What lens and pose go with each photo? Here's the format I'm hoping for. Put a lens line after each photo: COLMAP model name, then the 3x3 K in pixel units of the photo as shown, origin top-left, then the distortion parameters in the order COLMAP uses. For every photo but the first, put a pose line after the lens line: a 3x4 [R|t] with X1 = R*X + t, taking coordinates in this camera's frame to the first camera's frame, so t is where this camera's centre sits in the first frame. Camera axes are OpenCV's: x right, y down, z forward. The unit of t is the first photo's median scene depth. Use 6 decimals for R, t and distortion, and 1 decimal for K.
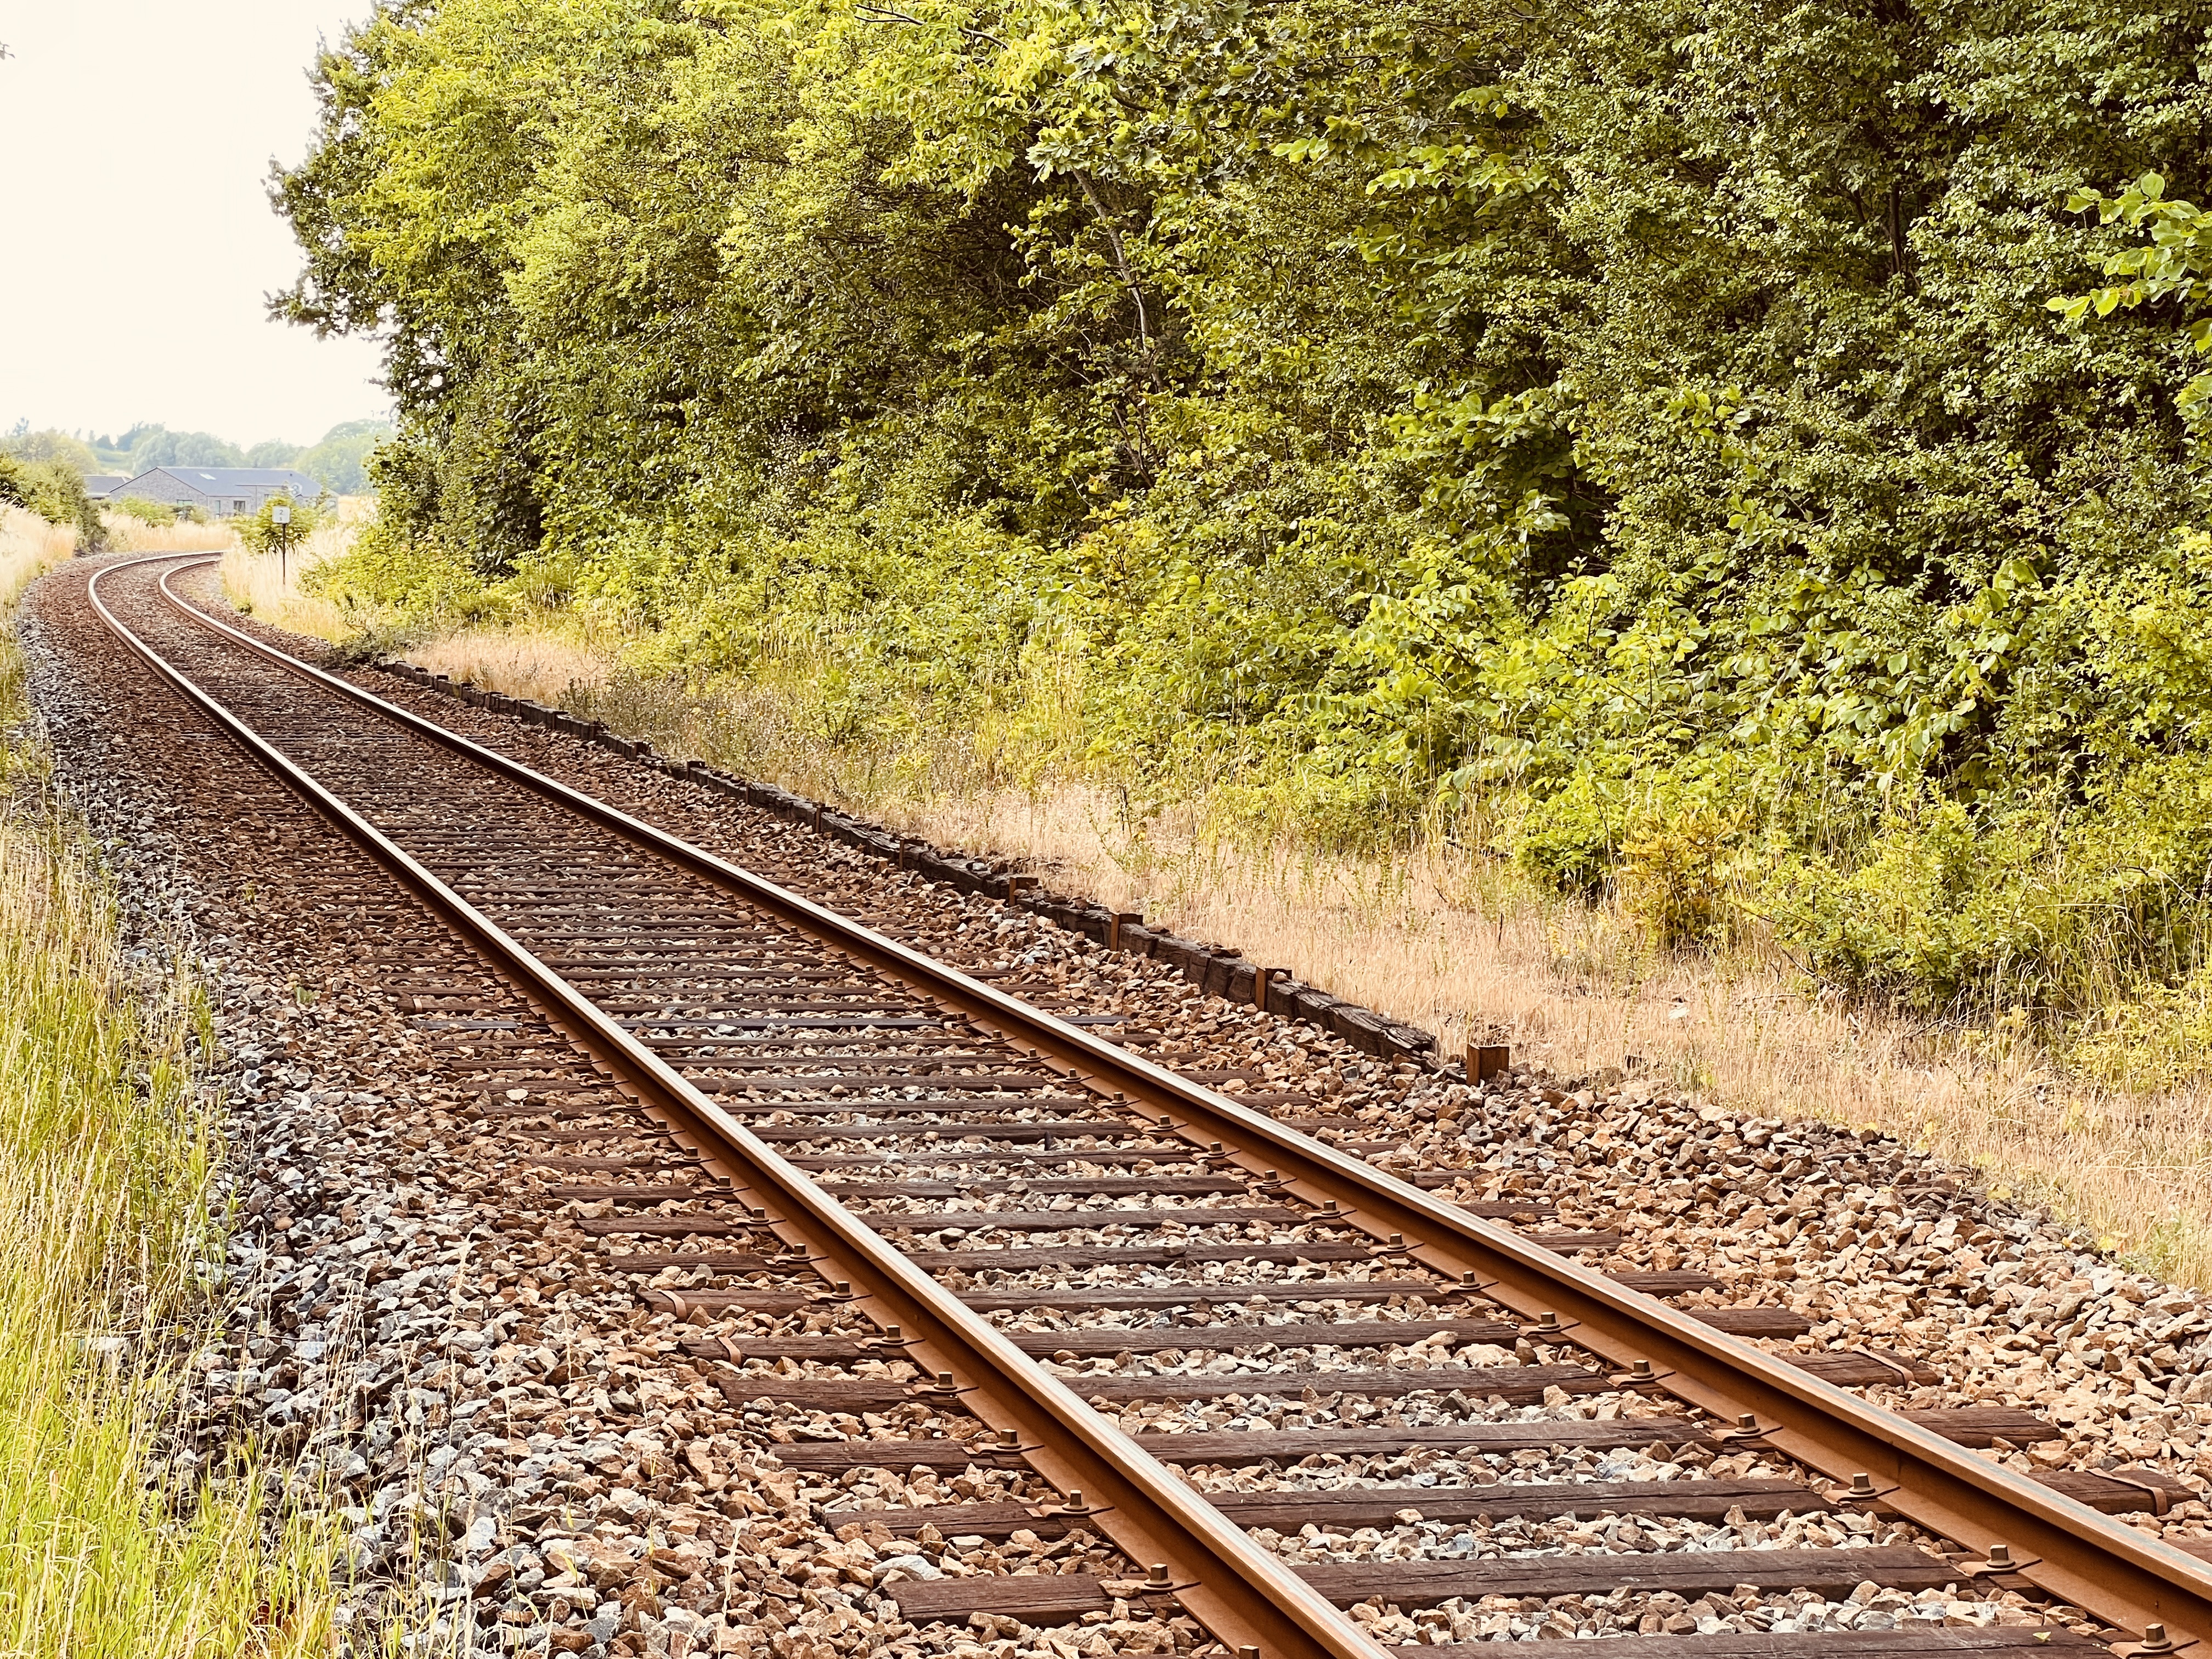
lens RADIAL K [[5082.6, 0, 1064.1], [0, 5082.6, 781.4], [0, 0, 1]] dist [-0.055929, 4.800625]
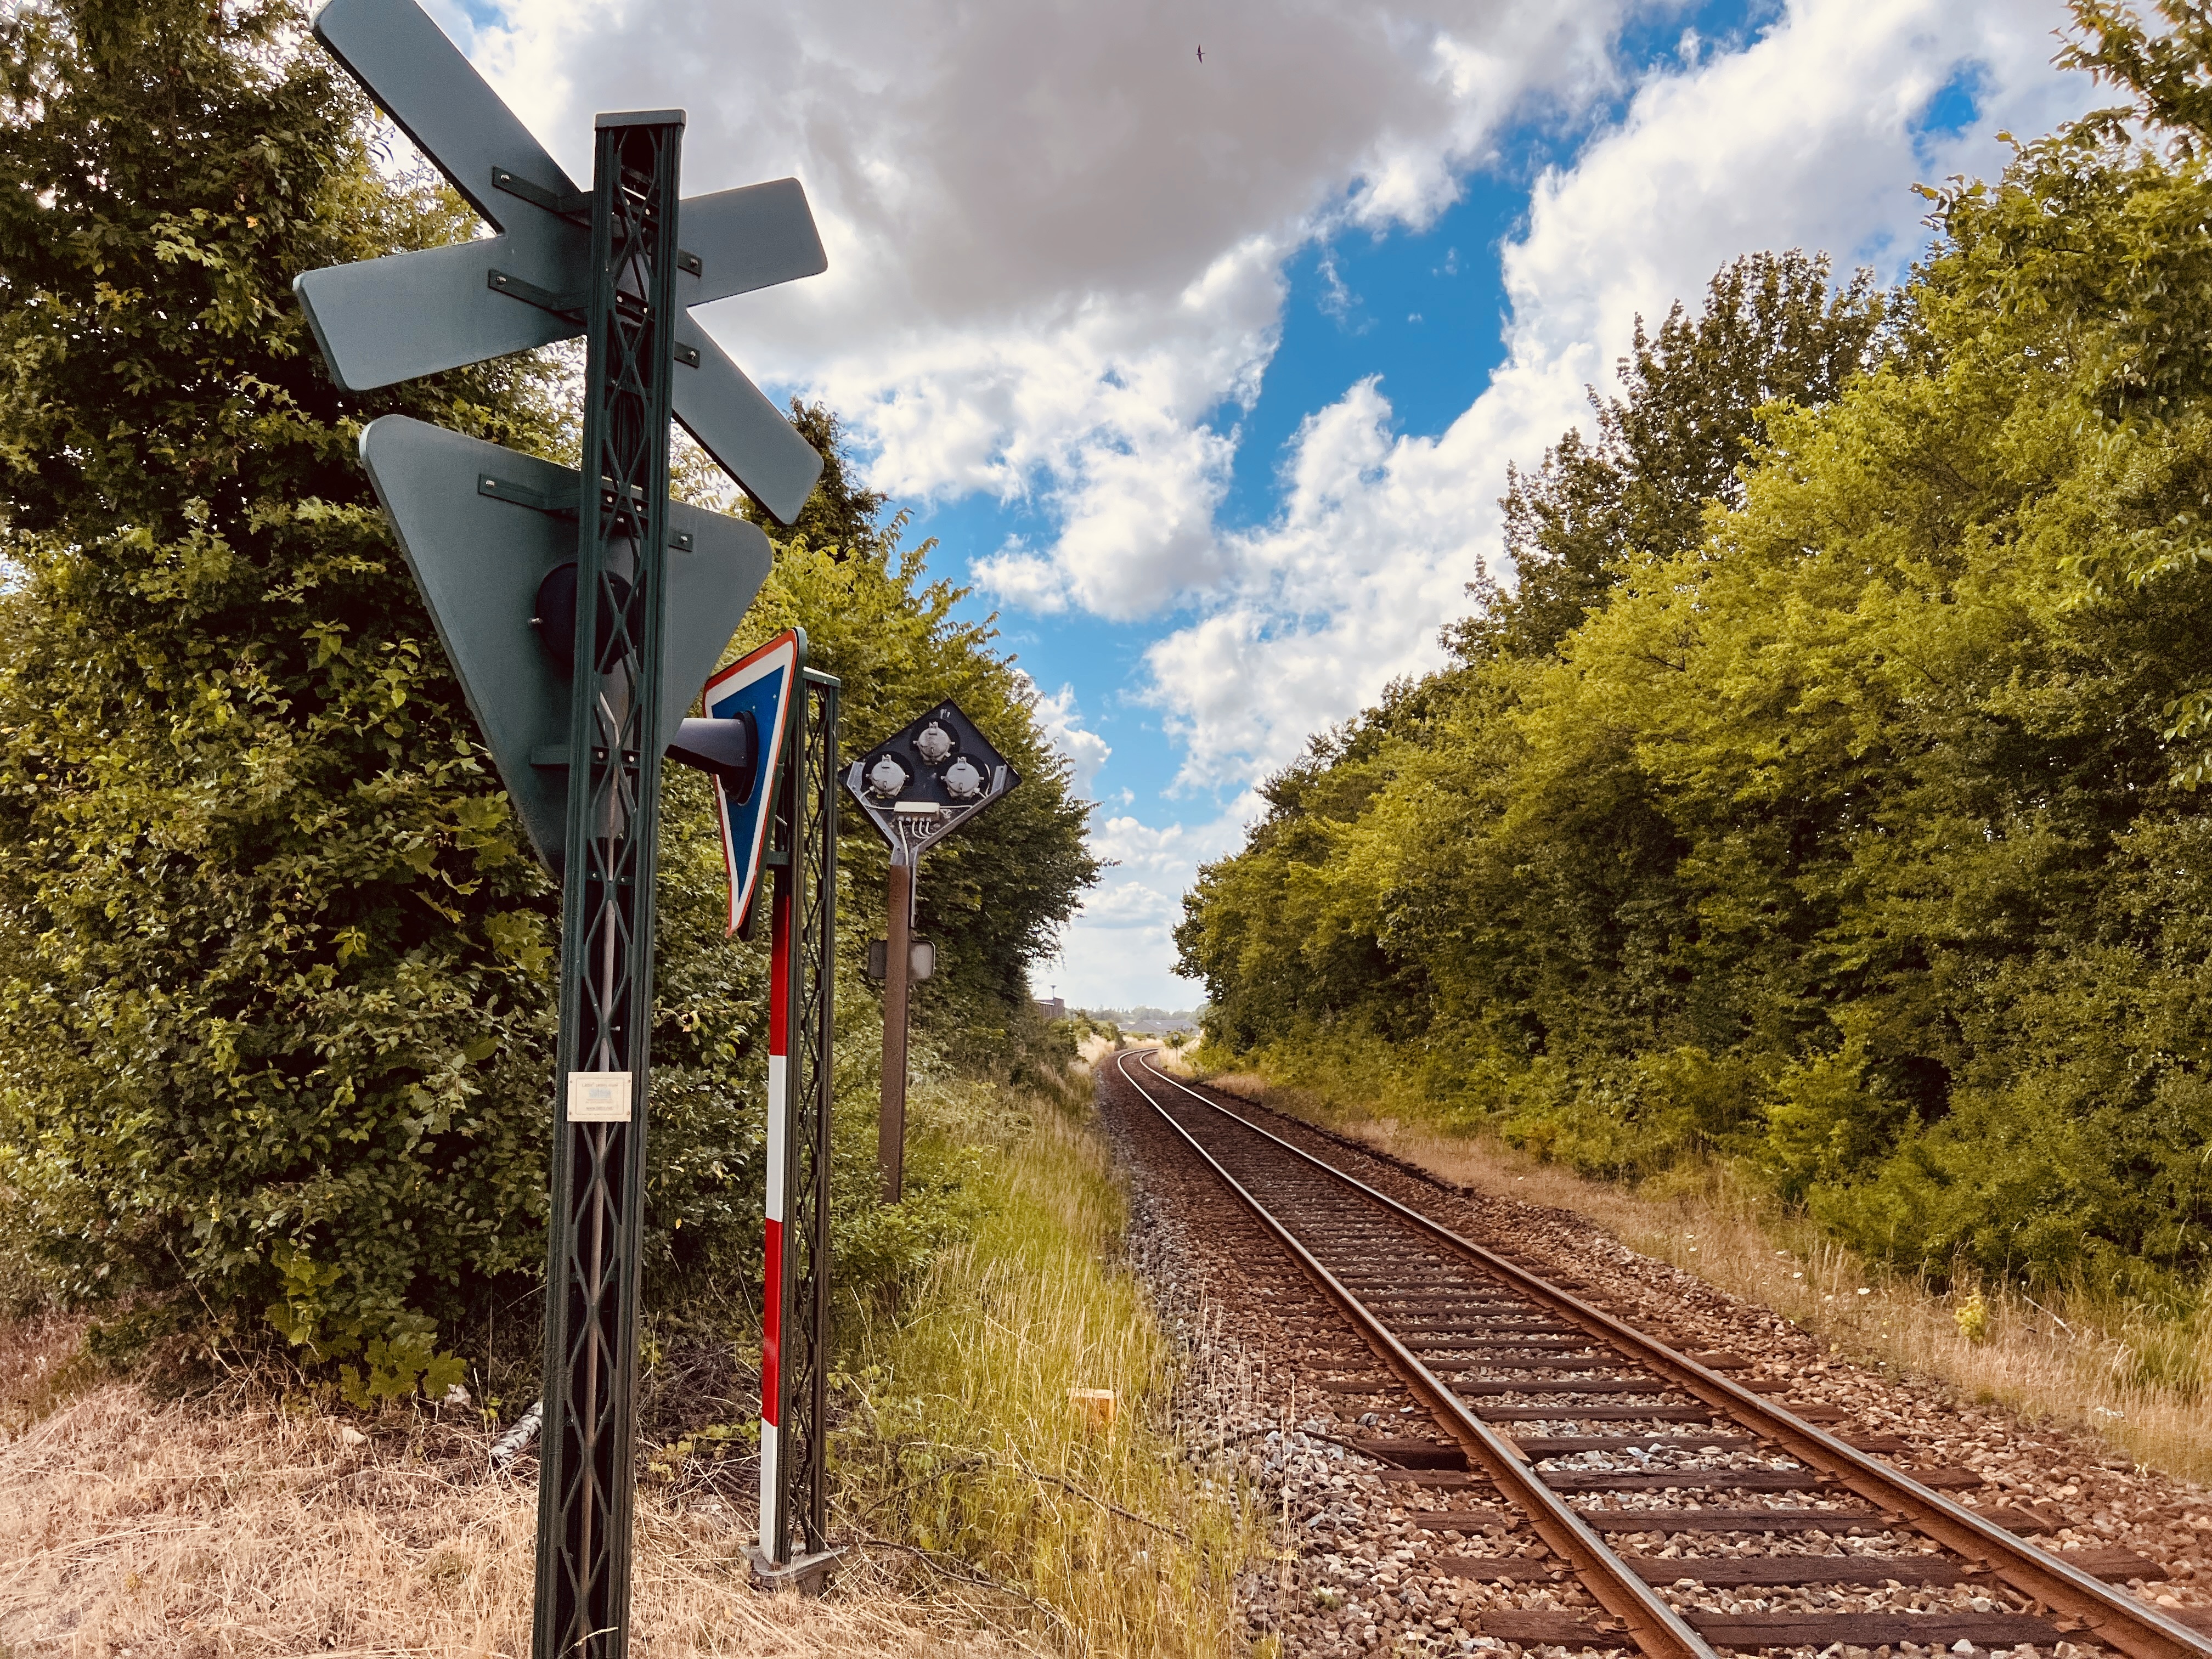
lens RADIAL K [[1771.2, 0, 1106.0], [0, 1771.2, 829.5], [0, 0, 1]] dist [0.047127, -0.105942]
pose [[0.979826, -0.037266, -0.196346, 0.070346], [0.004411, 0.986255, -0.165174, 0.006342], [0.199803, 0.160976, 0.966522, -0.267890]]
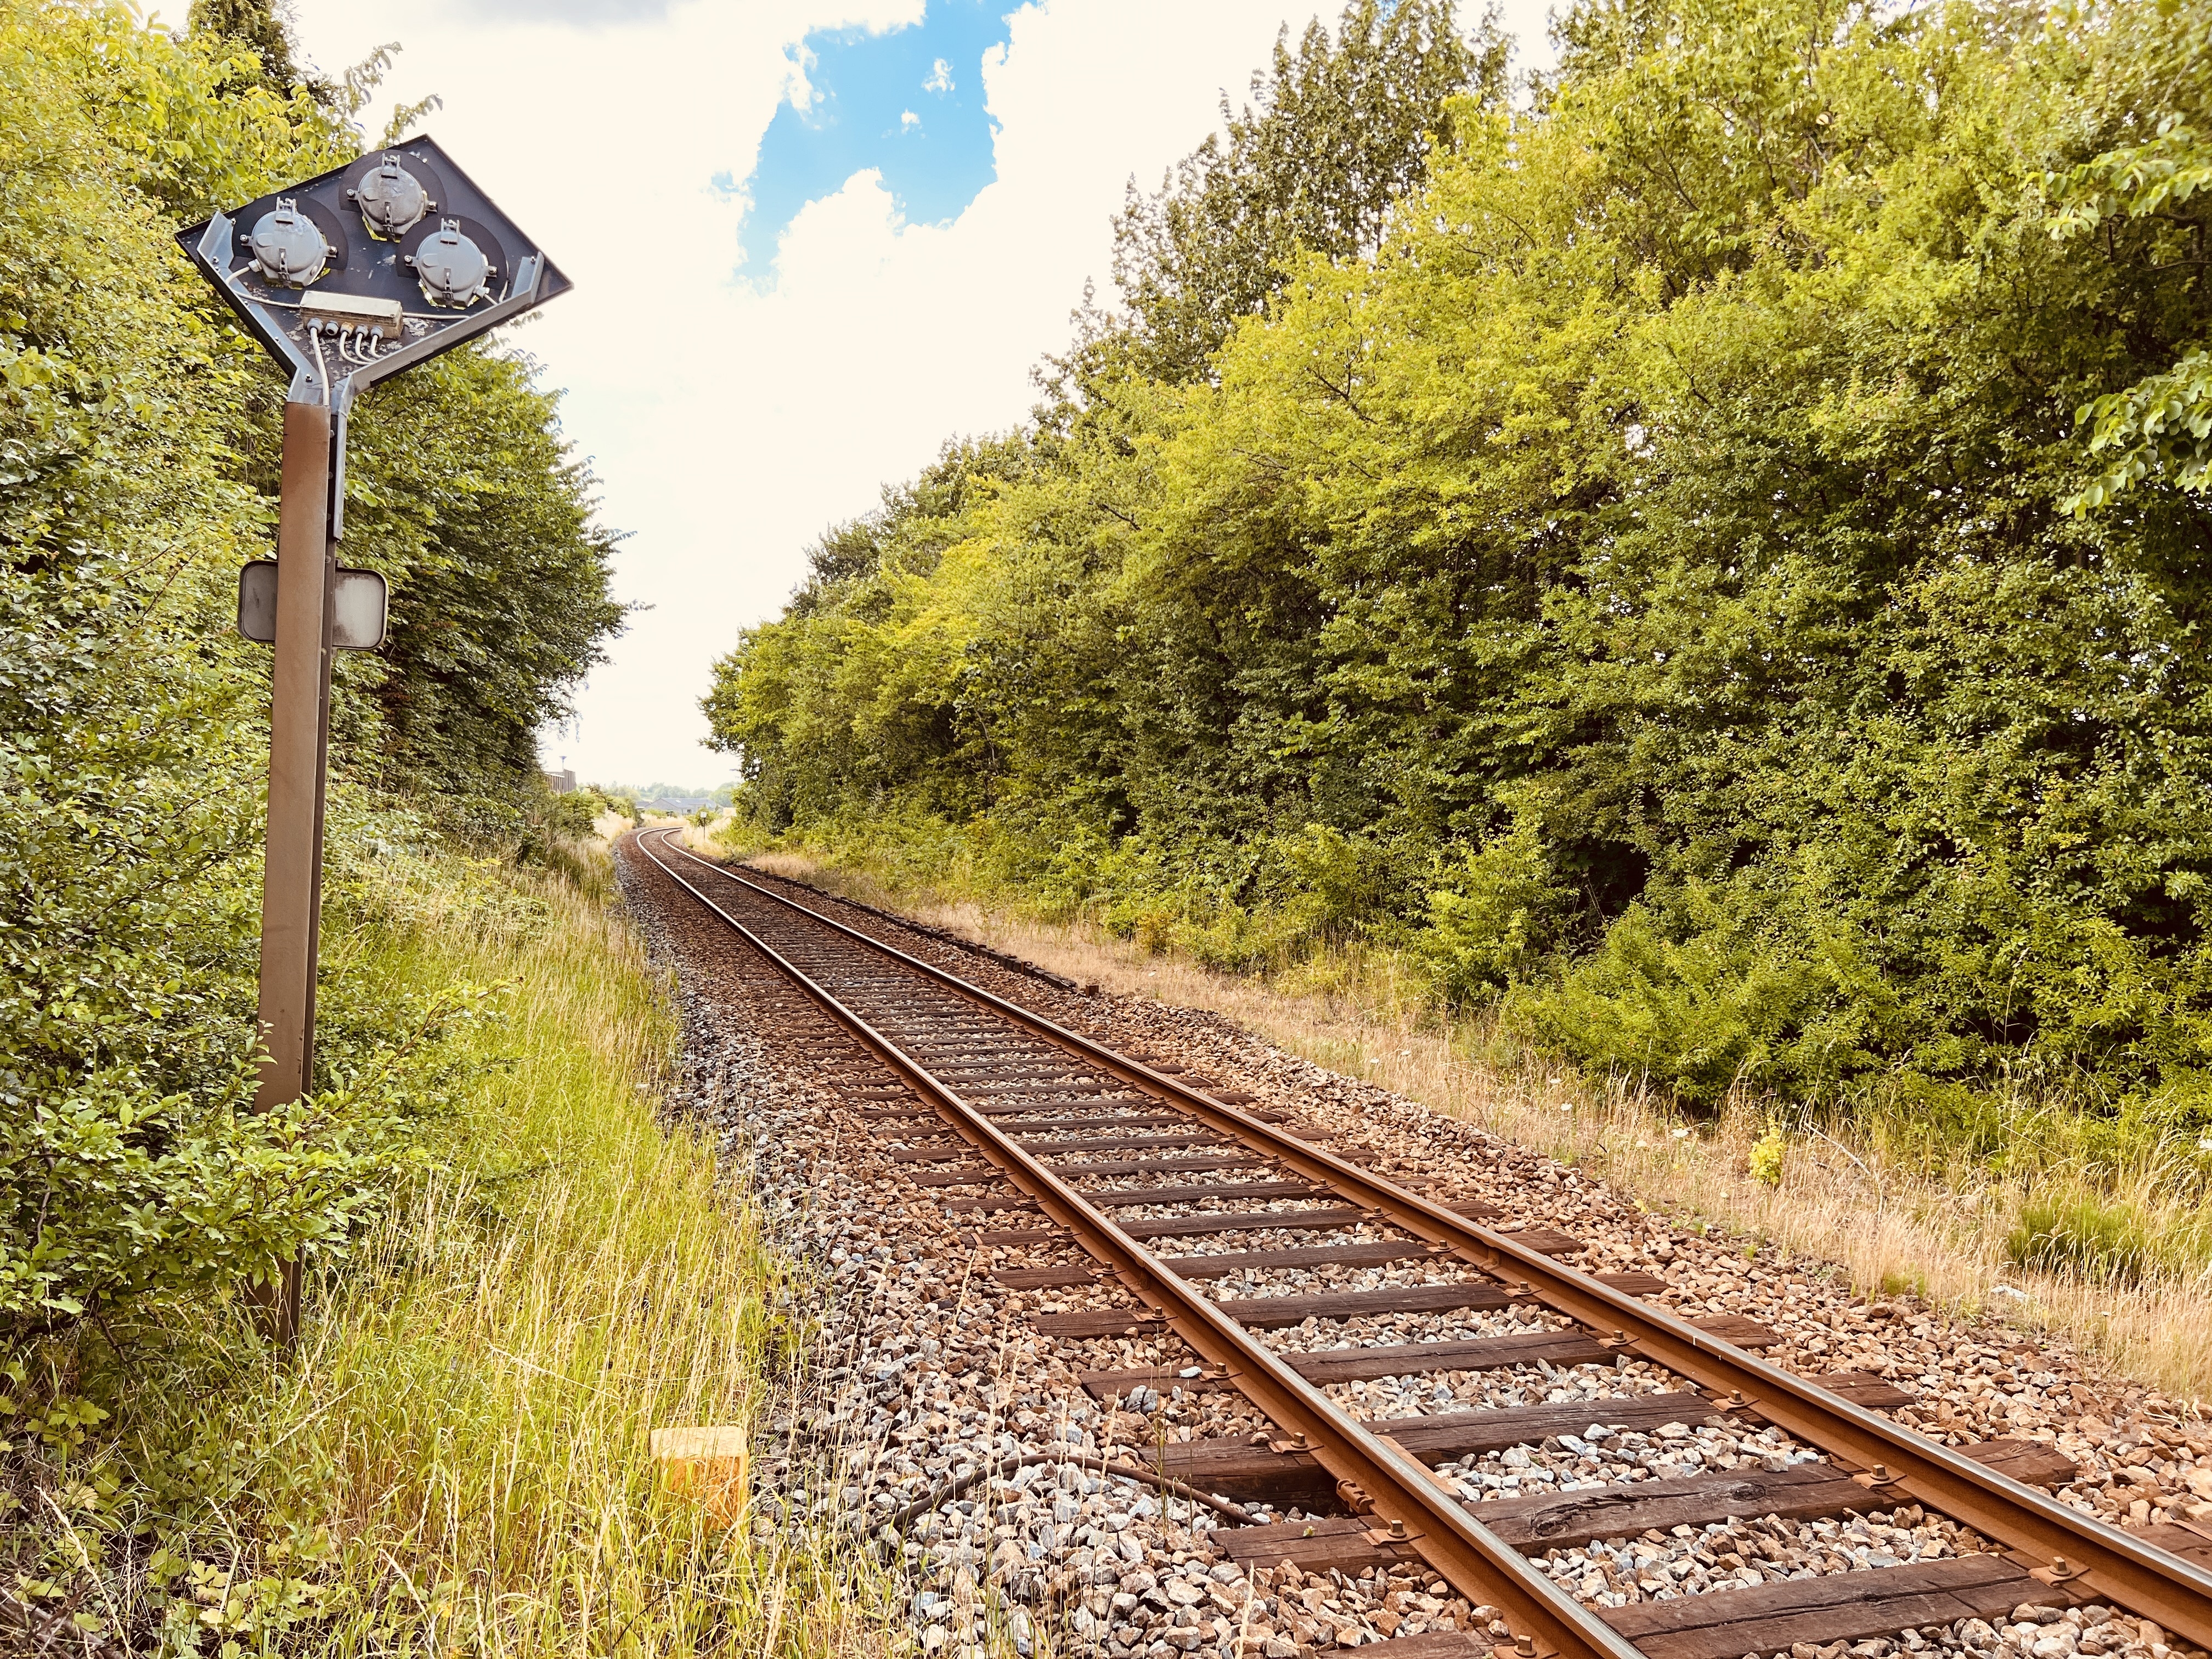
lens RADIAL K [[1695.8, 0, 1116.1], [0, 1695.8, 809.8], [0, 0, 1]] dist [0.219153, -0.446581]
pose [[0.996506, 0.000568, 0.083523, 0.007717], [0.003988, 0.998513, -0.054369, 0.000443], [-0.083430, 0.054512, 0.995022, -0.049009]]
